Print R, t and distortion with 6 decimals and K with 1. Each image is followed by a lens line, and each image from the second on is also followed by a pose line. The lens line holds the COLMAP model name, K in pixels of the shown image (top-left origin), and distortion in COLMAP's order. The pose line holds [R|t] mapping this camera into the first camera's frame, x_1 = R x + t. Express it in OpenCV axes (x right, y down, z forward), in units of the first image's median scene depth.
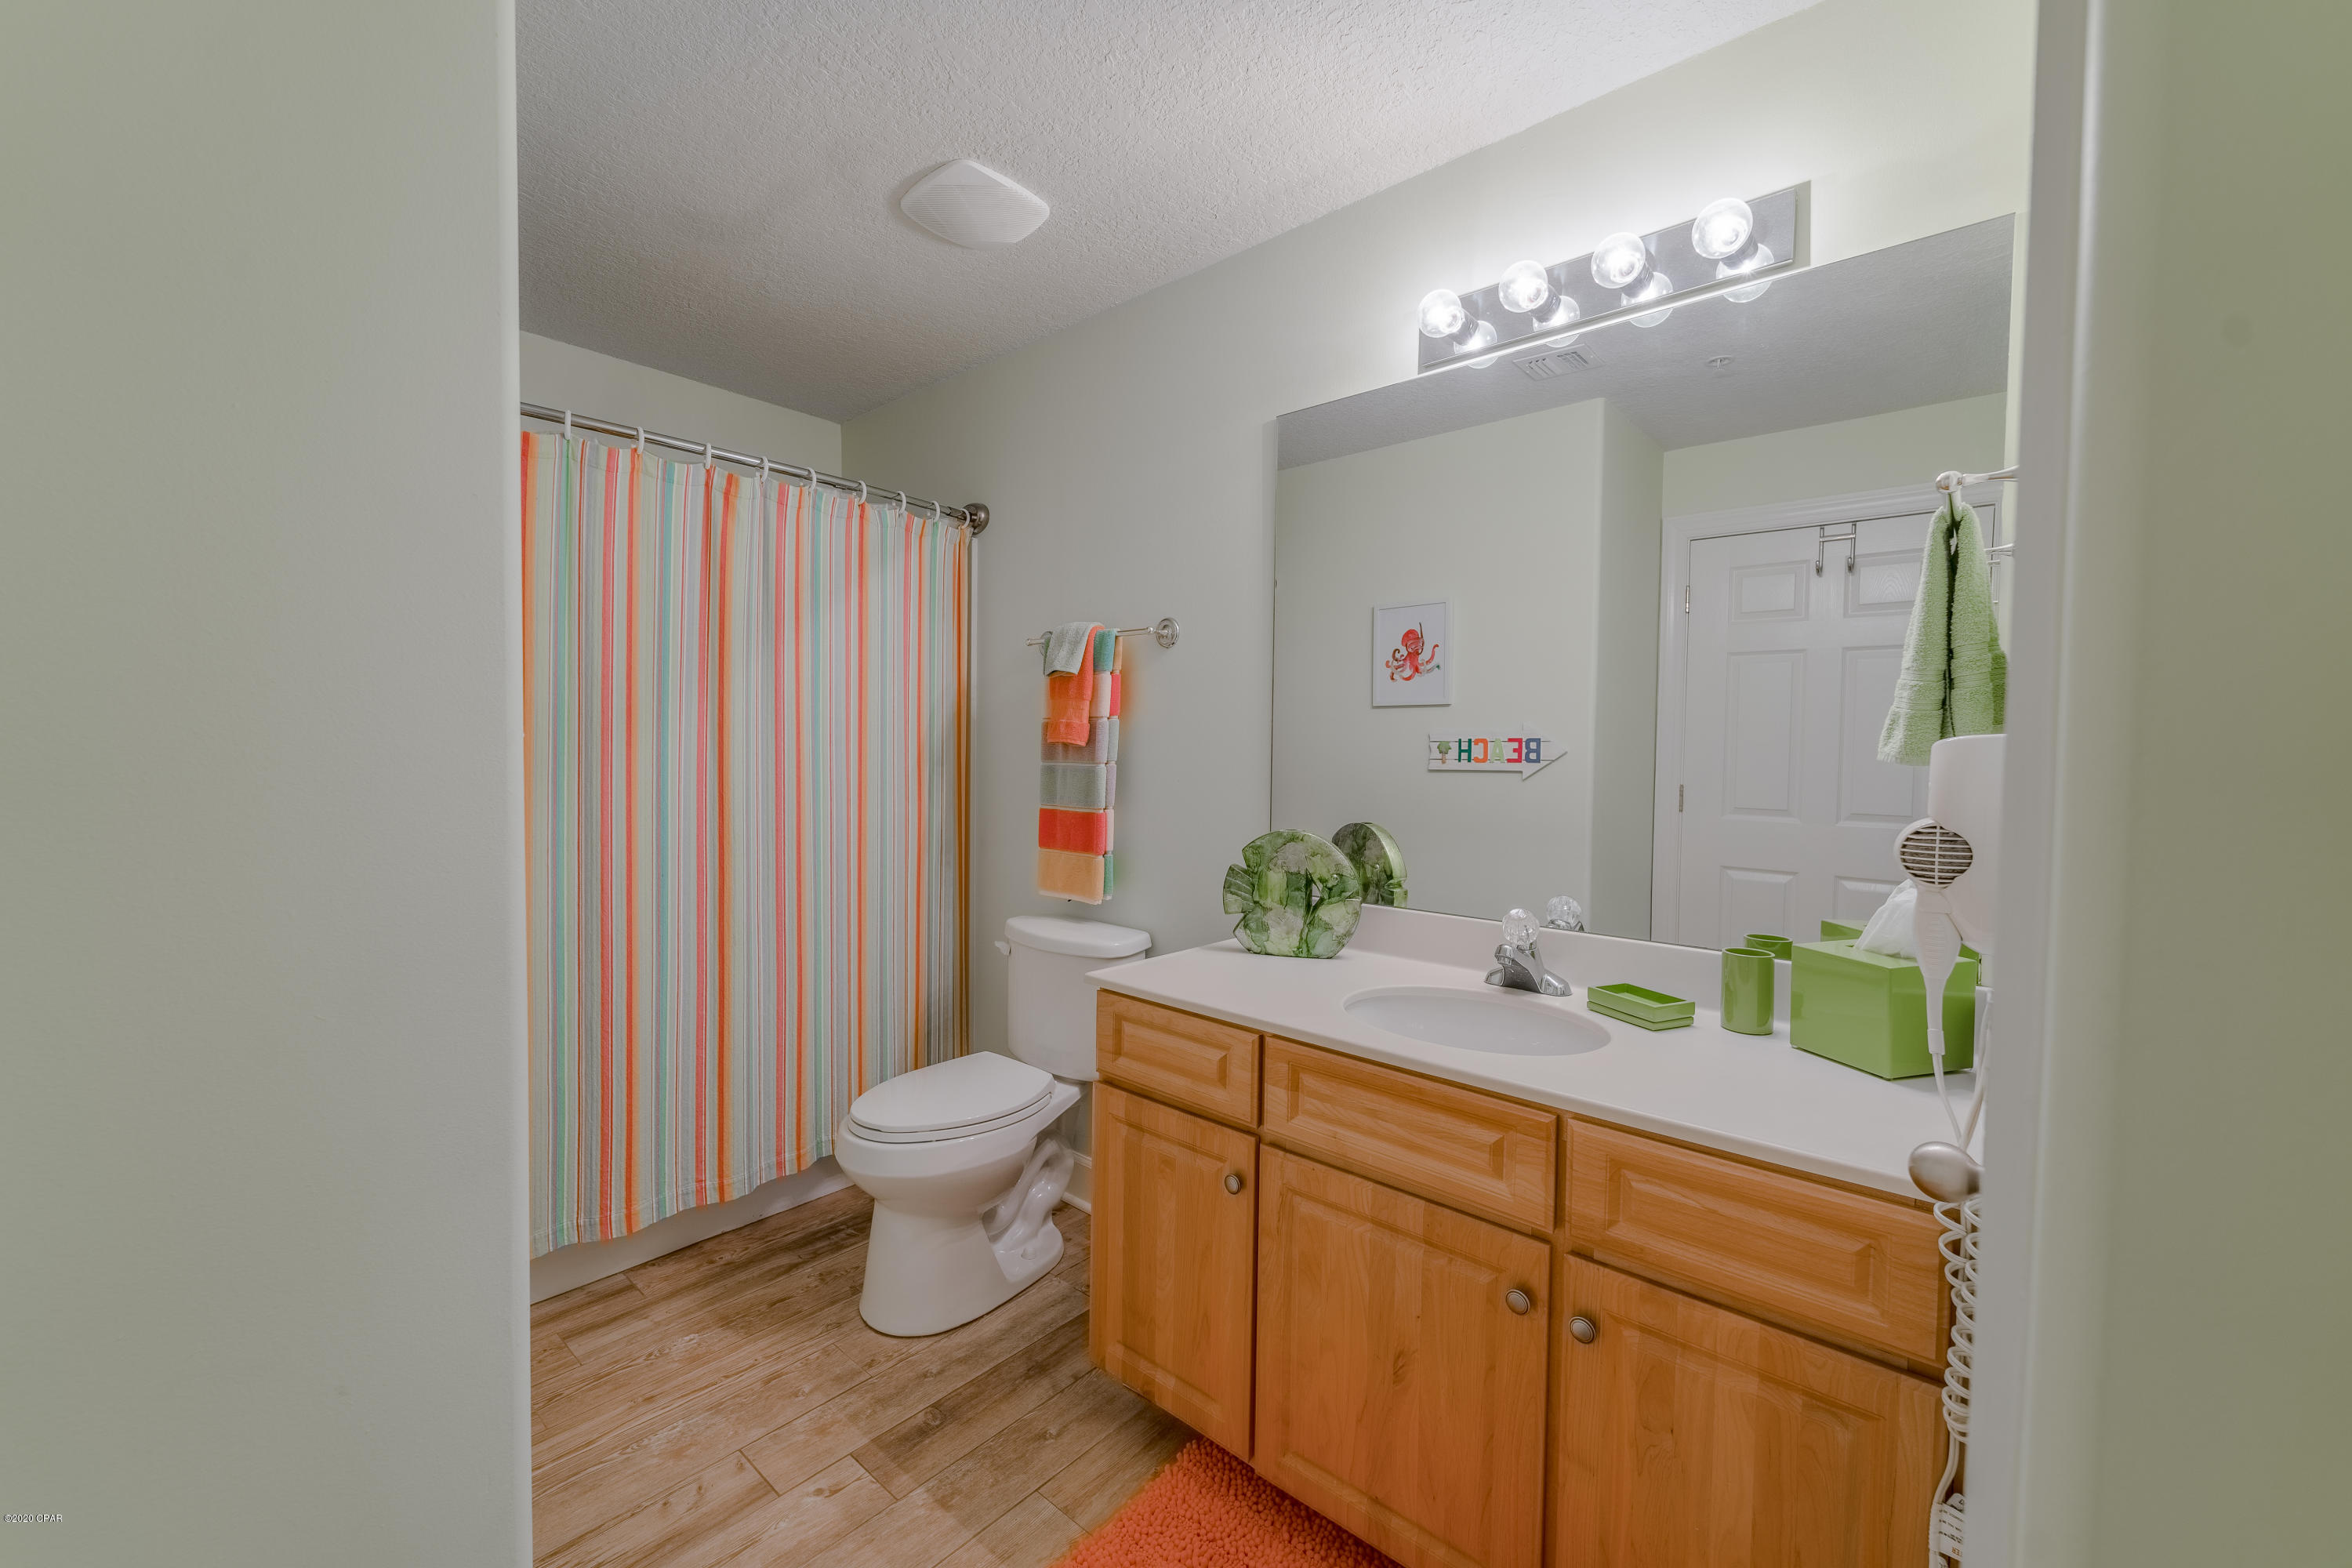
lens RADIAL K [[940.8, 0, 1176.6], [0, 940.8, 774.4], [0, 0, 1]] dist [0.001790, -0.001531]
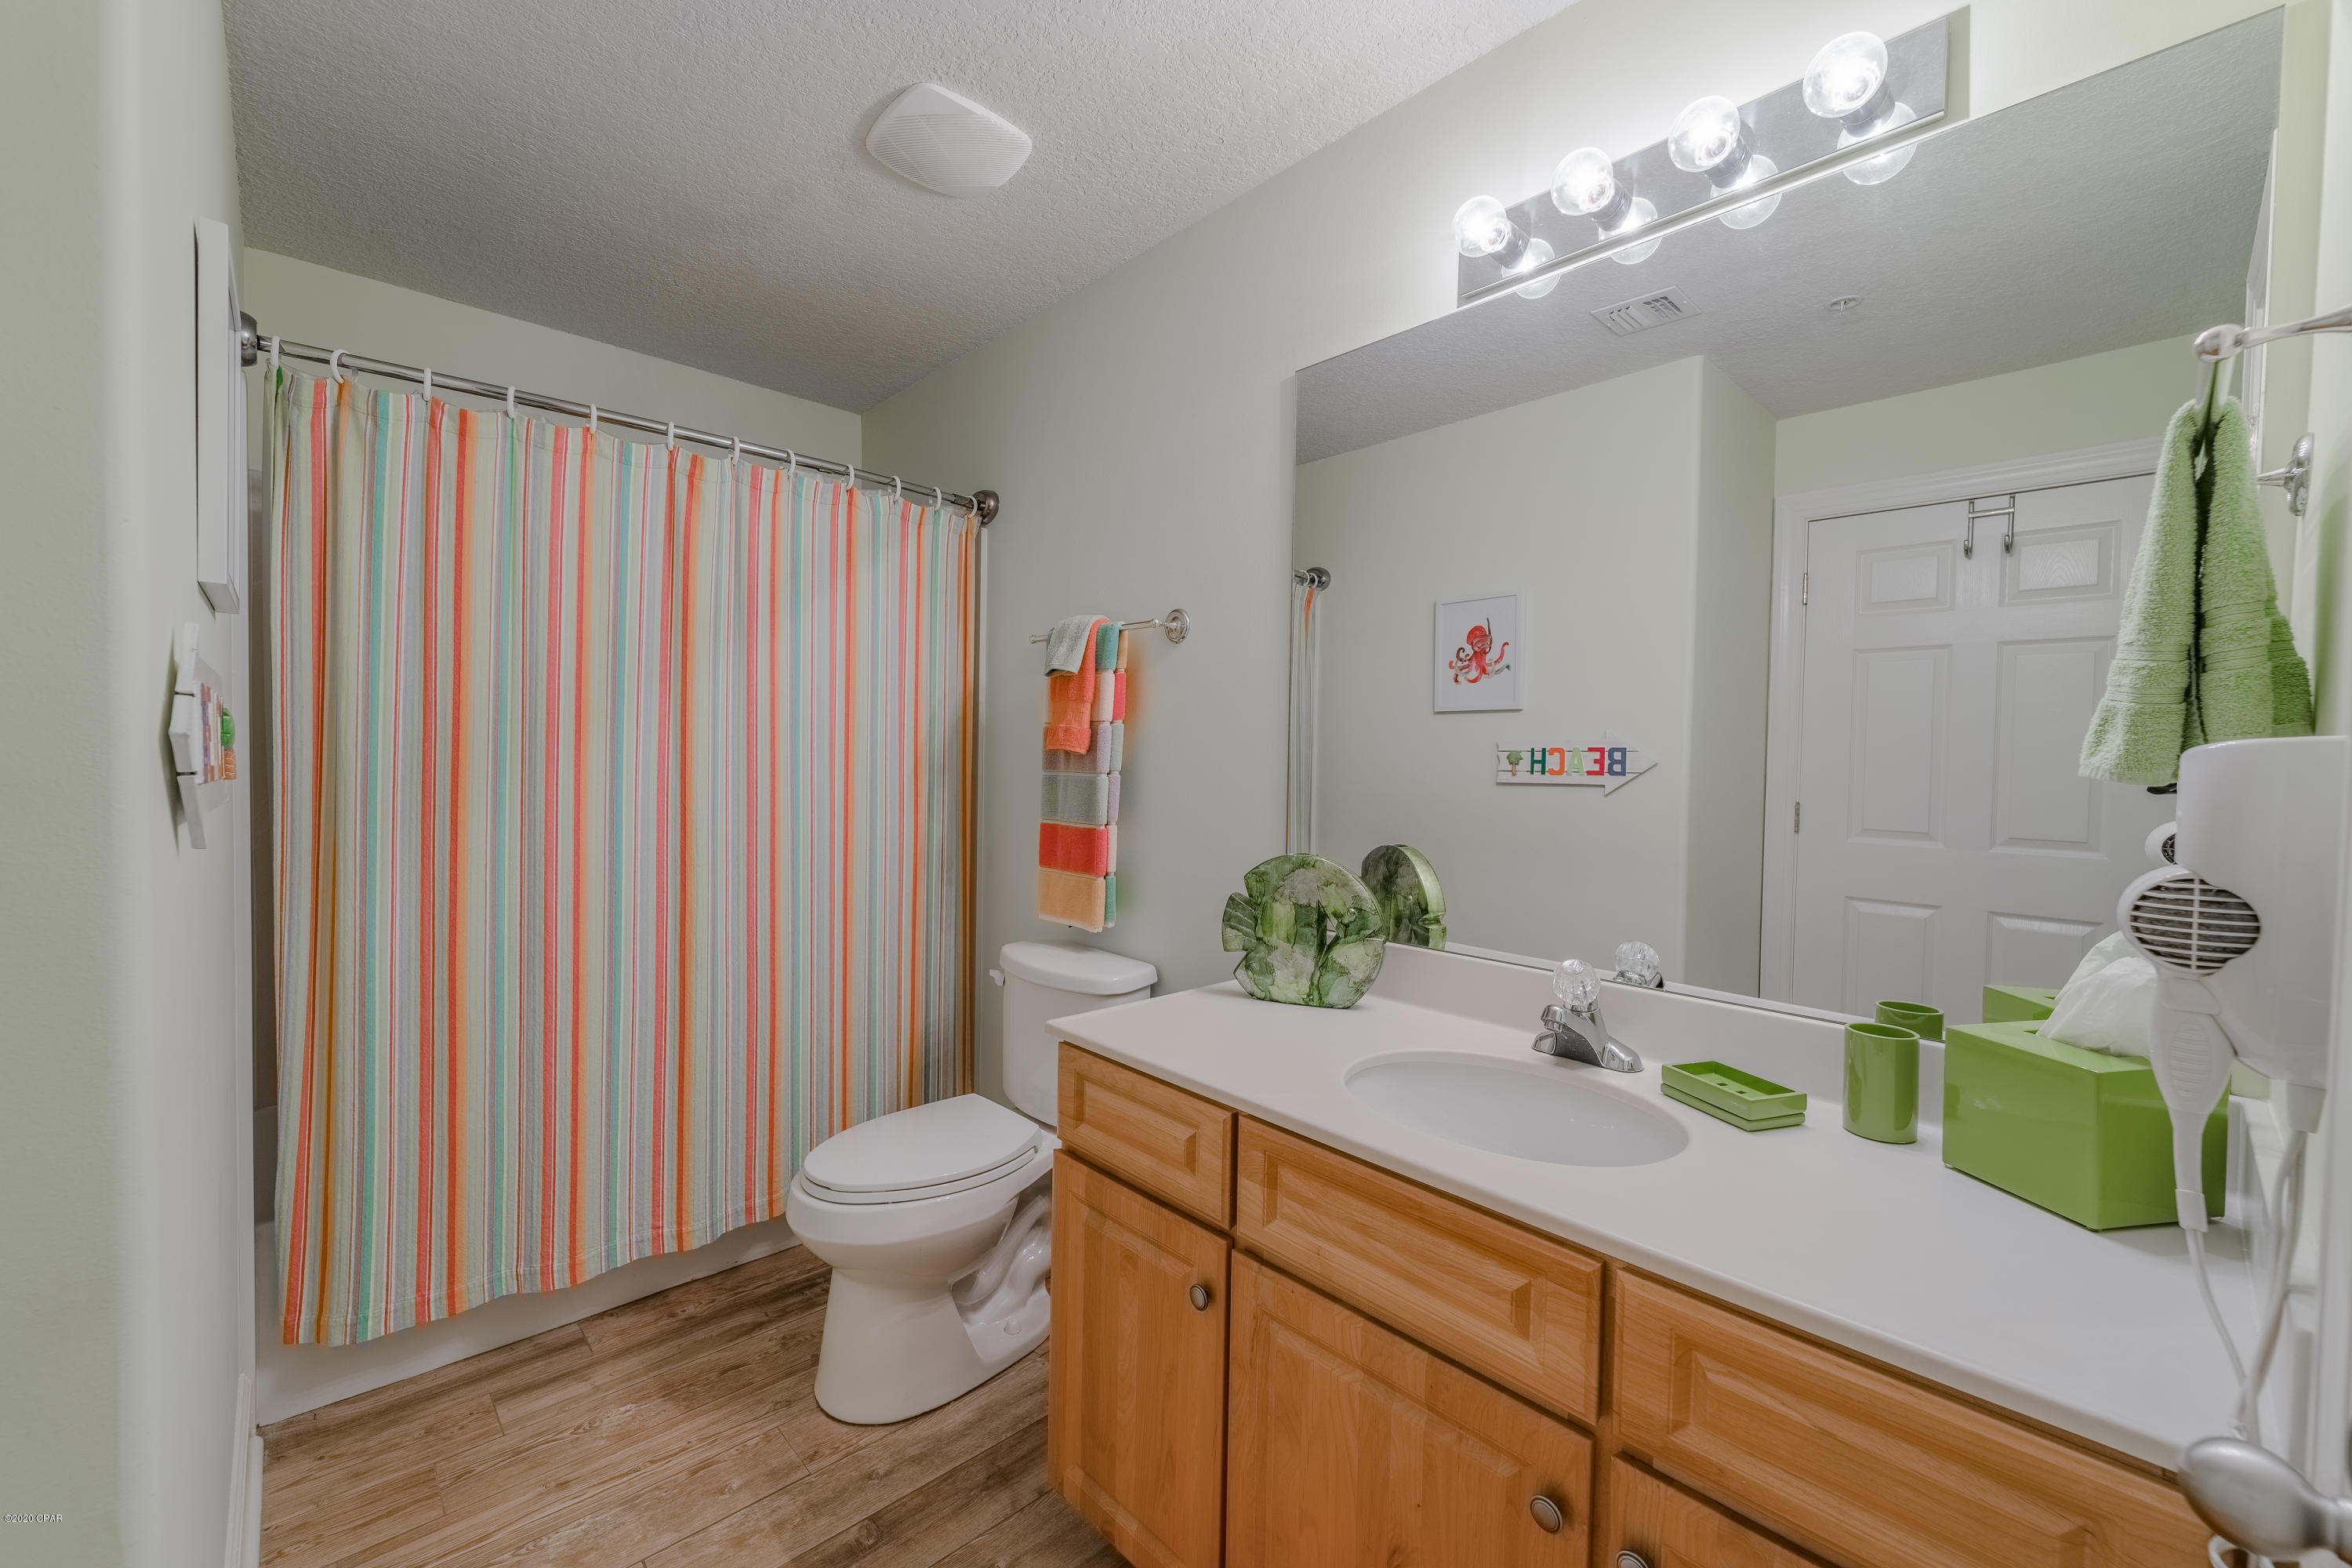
lens RADIAL K [[940.8, 0, 1174.8], [0, 940.8, 775.0], [0, 0, 1]] dist [0.001790, -0.001531]
pose [[0.995423, 0.006334, -0.095360, 0.091997], [-0.007271, 0.999929, -0.009484, -0.002891], [0.095293, 0.010134, 0.995398, 0.155526]]
